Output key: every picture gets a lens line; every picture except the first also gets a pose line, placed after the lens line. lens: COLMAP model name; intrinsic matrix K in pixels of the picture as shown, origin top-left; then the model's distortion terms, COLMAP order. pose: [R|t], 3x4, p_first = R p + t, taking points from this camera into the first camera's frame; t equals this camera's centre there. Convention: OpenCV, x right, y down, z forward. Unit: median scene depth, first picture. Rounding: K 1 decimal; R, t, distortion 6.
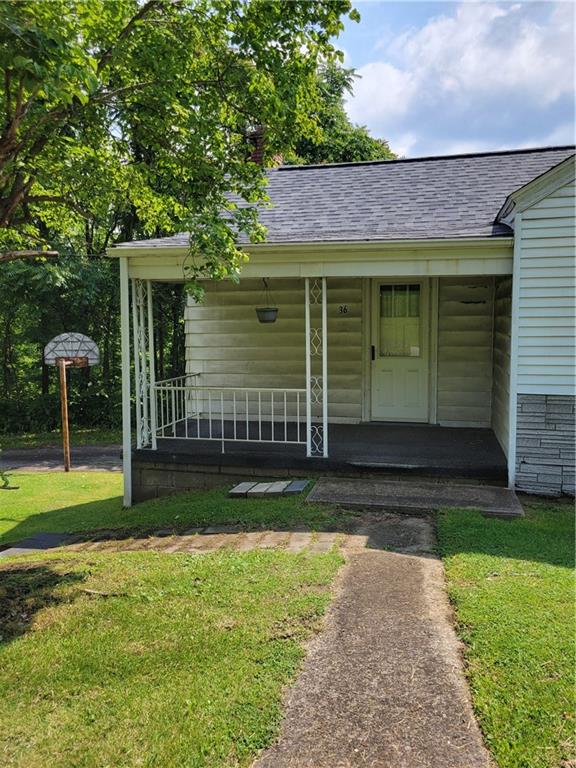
lens RADIAL K [[575.9, 0, 297.8], [0, 575.9, 375.3], [0, 0, 1]] dist [0.071079, -0.046197]
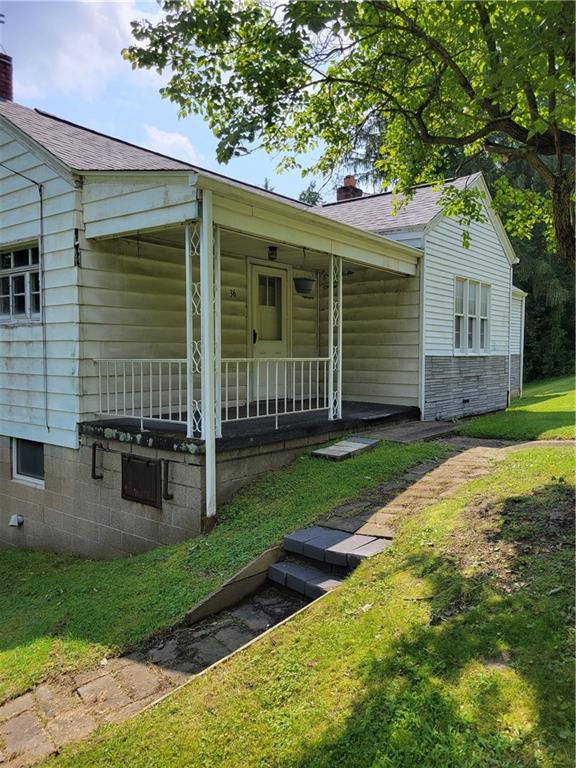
lens RADIAL K [[575.9, 0, 297.8], [0, 575.9, 375.3], [0, 0, 1]] dist [0.071079, -0.046197]
pose [[0.415525, -0.026336, 0.909200, -0.812265], [0.073956, 0.997249, -0.004913, 0.045380], [-0.906570, 0.069283, 0.416330, 0.479839]]
